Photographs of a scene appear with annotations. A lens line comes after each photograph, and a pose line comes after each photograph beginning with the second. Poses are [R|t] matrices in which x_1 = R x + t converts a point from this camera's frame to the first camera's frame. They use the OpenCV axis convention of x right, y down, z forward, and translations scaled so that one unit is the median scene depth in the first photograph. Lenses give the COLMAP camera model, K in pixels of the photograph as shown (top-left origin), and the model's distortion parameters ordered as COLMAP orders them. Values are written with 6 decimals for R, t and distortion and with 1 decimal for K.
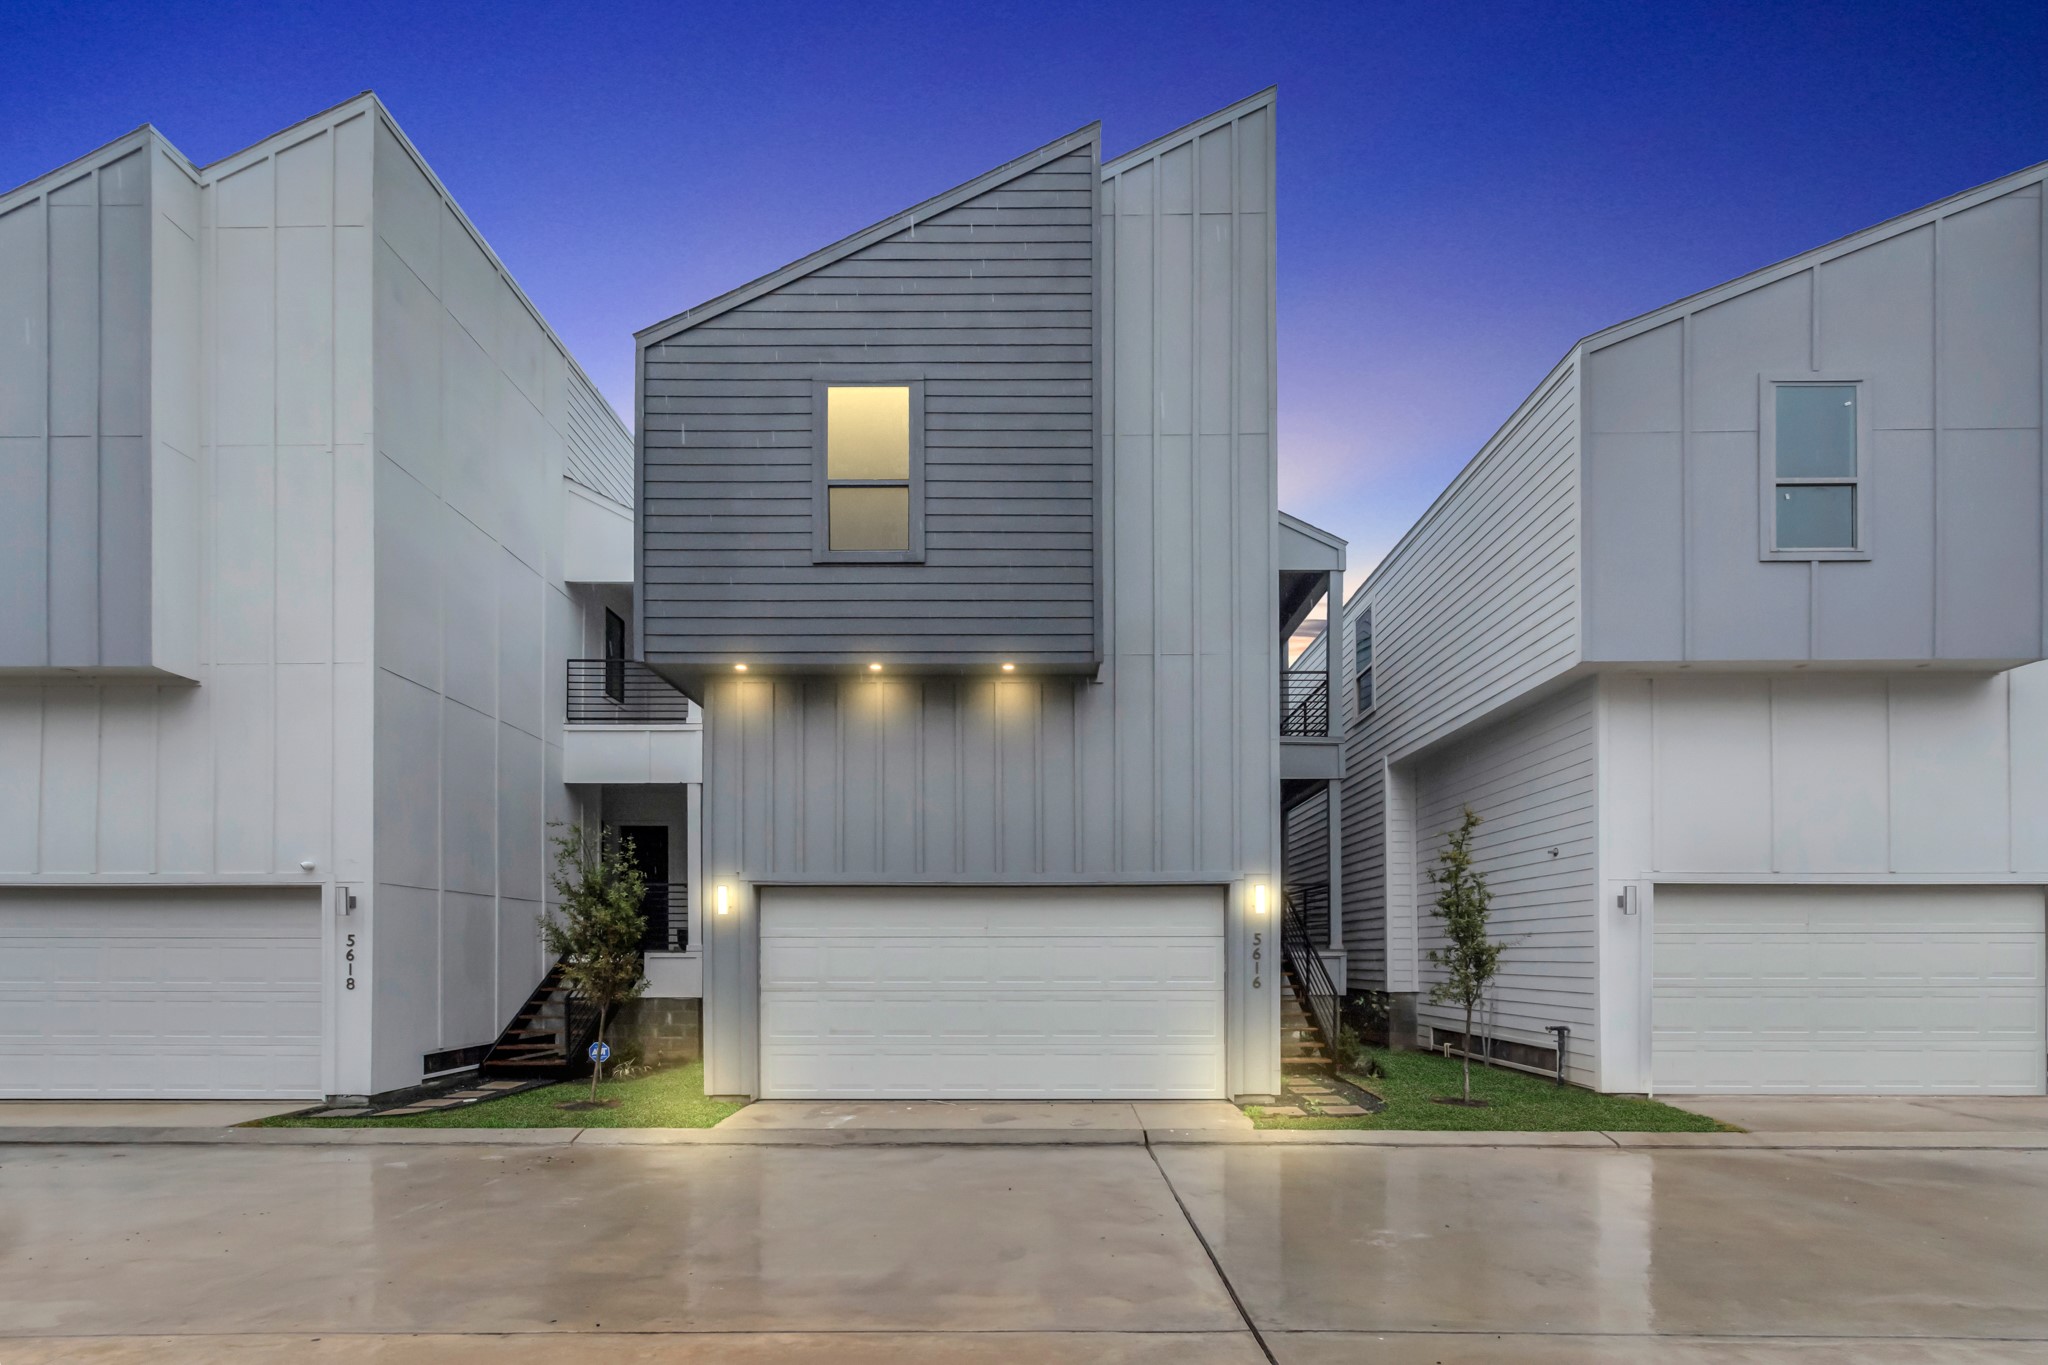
lens RADIAL K [[911.8, 0, 1017.3], [0, 911.8, 962.1], [0, 0, 1]] dist [0.000647, -0.000334]
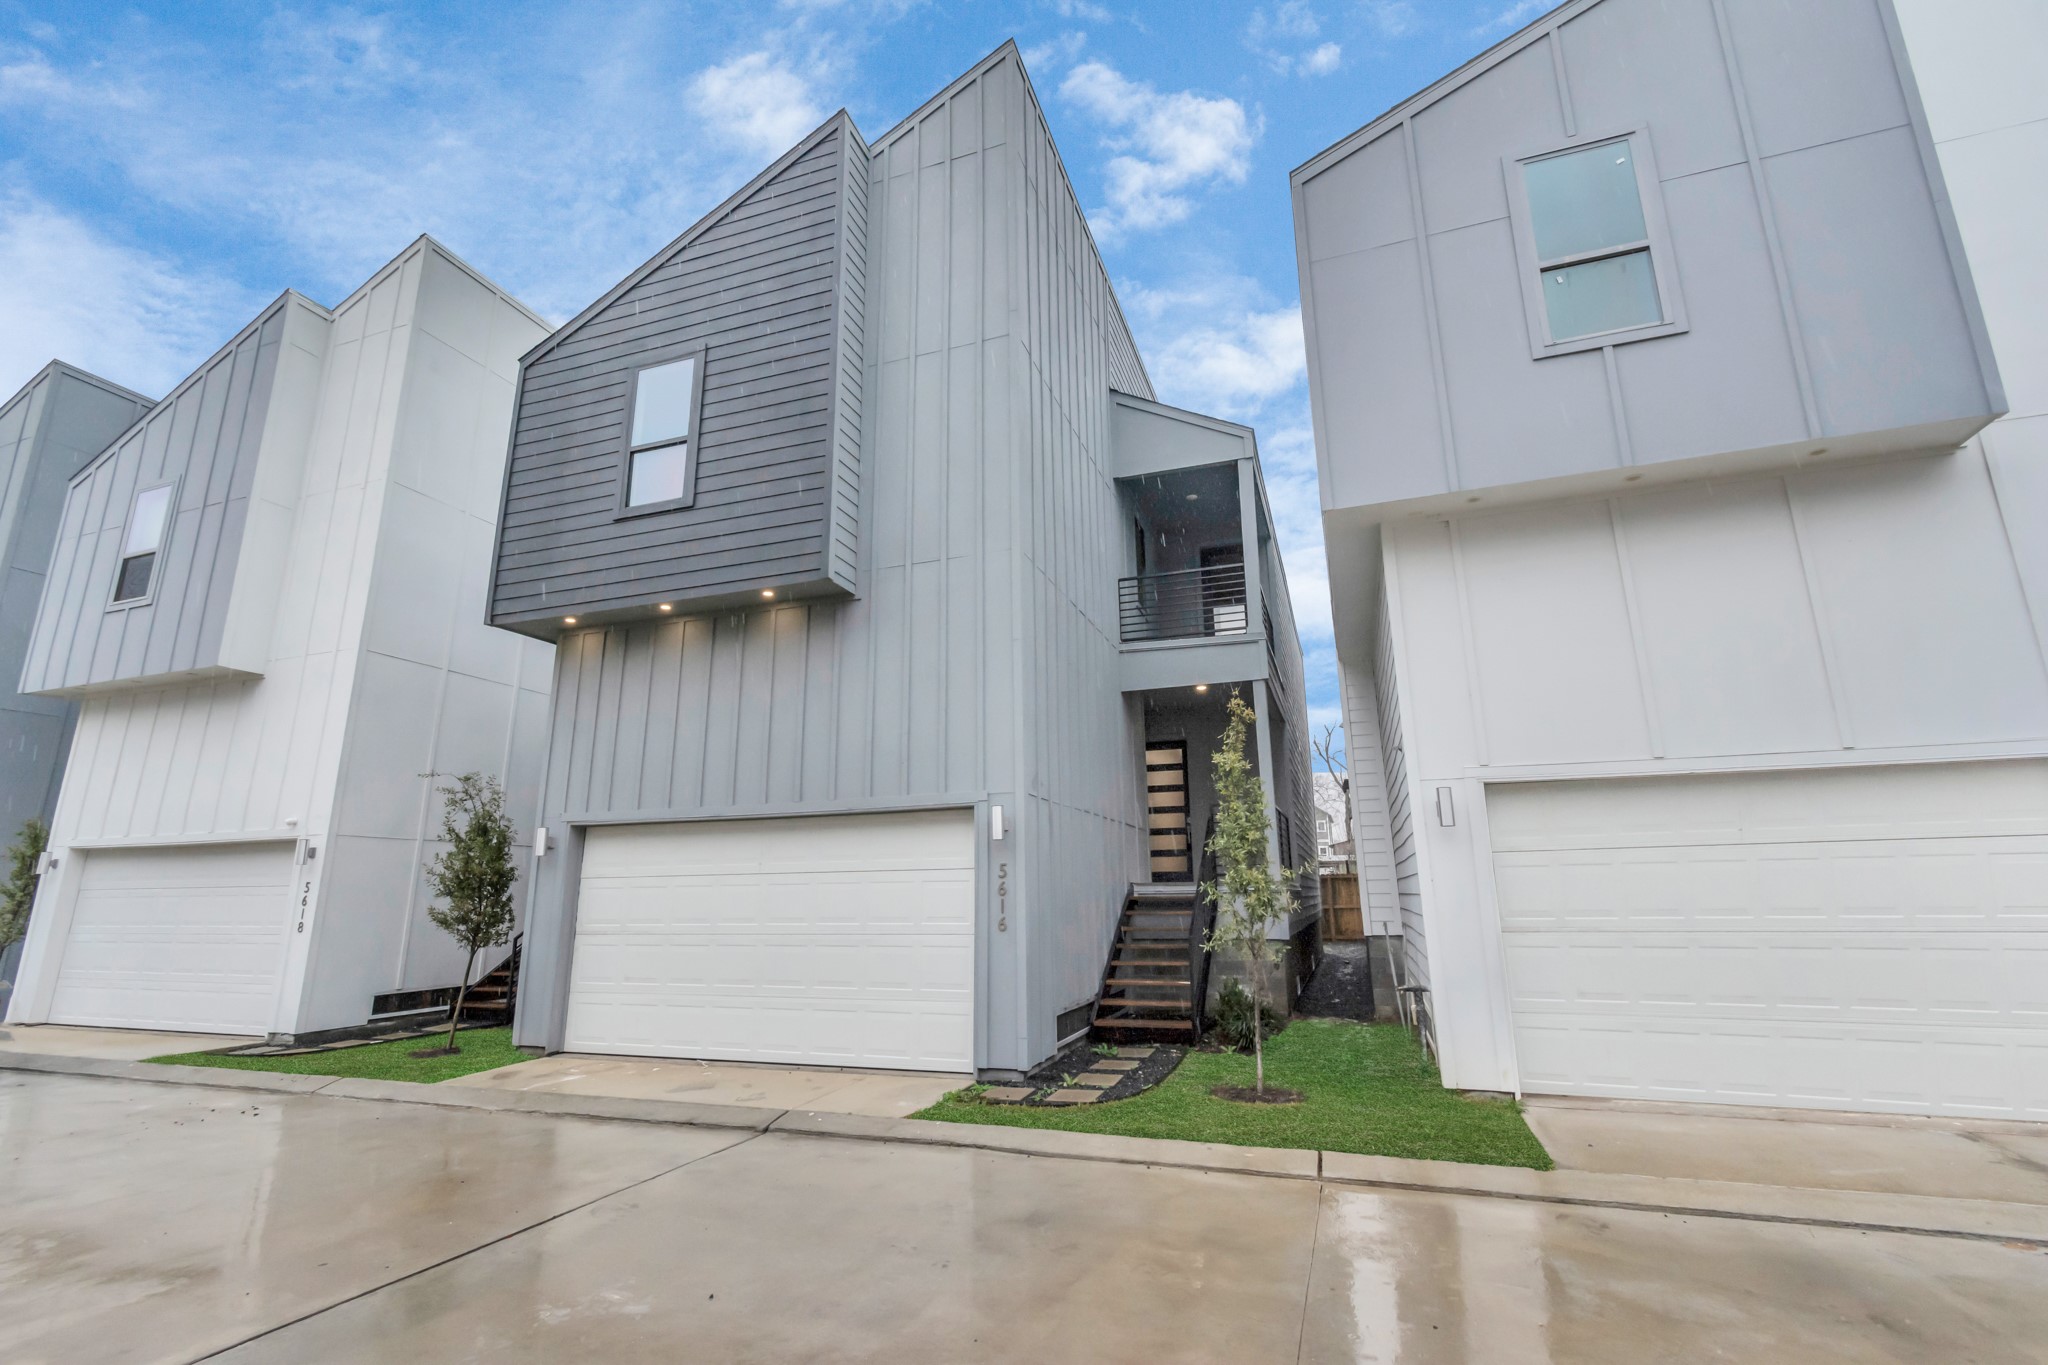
lens RADIAL K [[920.2, 0, 1024.0], [0, 920.2, 682.5], [0, 0, 1]] dist [0.000564, -0.000349]
pose [[0.954529, -0.077832, -0.287779, 0.524856], [0.009414, 0.972705, -0.231853, 0.002563], [0.297970, 0.218601, 0.929208, 0.178822]]
